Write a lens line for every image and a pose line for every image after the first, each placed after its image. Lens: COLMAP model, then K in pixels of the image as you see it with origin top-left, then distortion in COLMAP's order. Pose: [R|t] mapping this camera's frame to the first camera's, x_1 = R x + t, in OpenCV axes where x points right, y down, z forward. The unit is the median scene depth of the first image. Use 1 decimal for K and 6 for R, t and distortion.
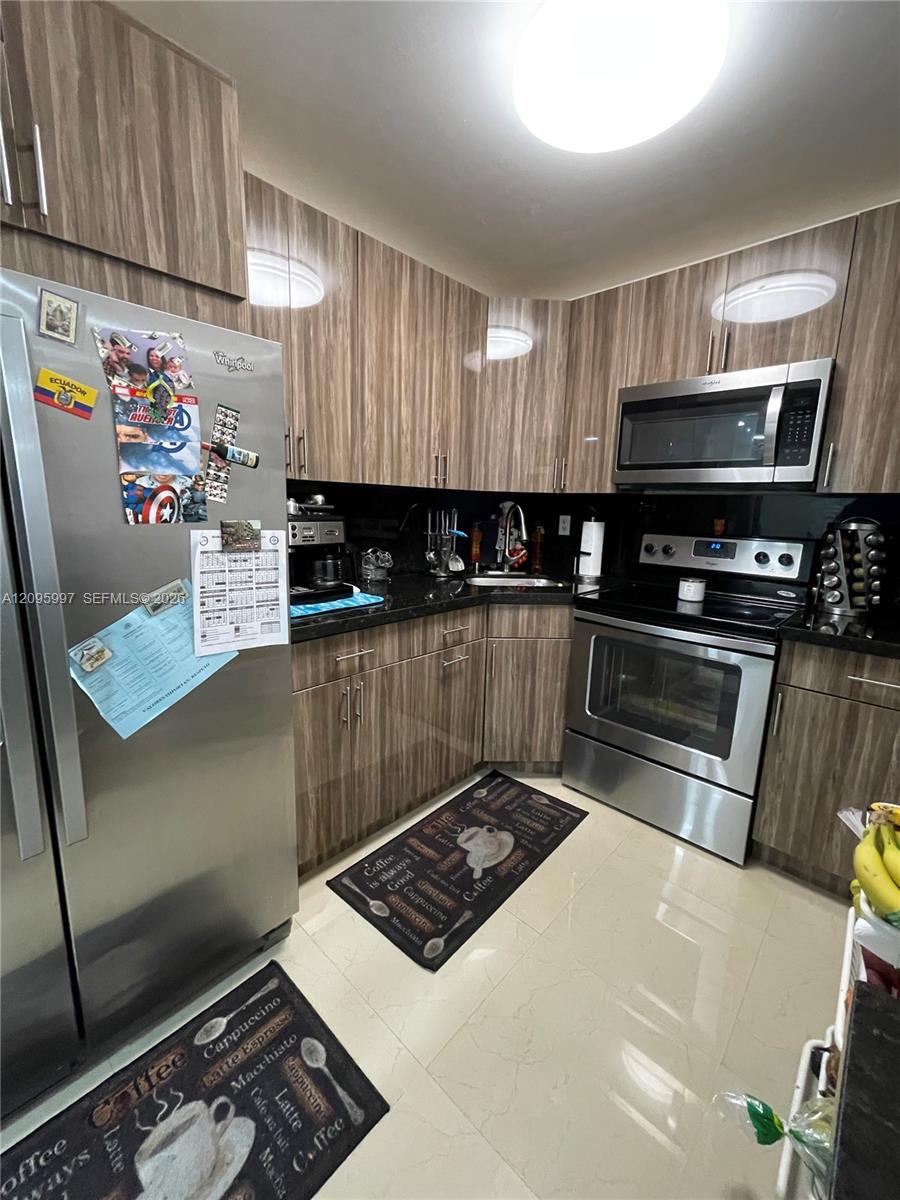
lens RADIAL K [[482.9, 0, 450.3], [0, 482.9, 595.3], [0, 0, 1]] dist [-0.008266, 0.001209]
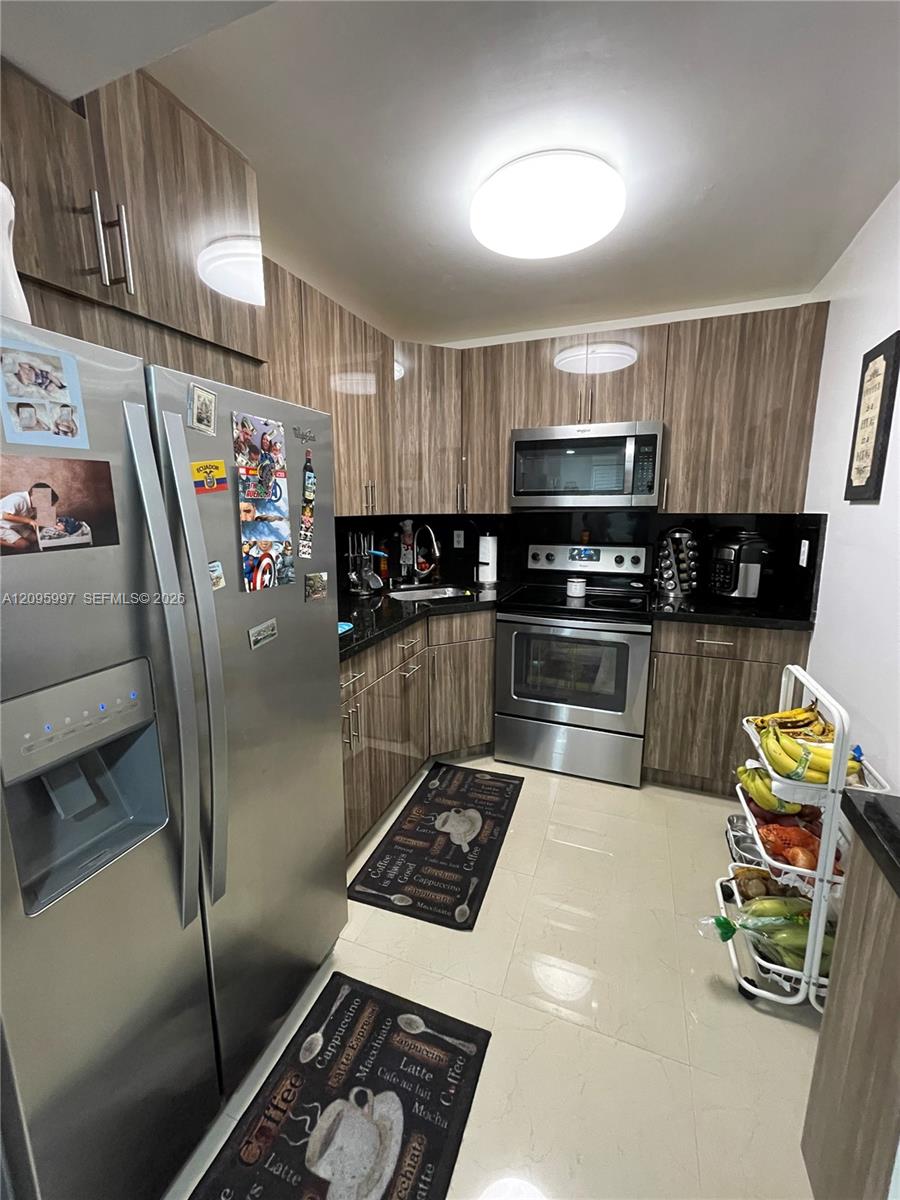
lens RADIAL K [[482.9, 0, 447.4], [0, 482.9, 594.8], [0, 0, 1]] dist [-0.008266, 0.001209]
pose [[0.926204, -0.097753, 0.364129, -0.357975], [0.095977, 0.995117, 0.023018, -0.069231], [-0.364602, 0.013629, 0.931064, -0.090097]]
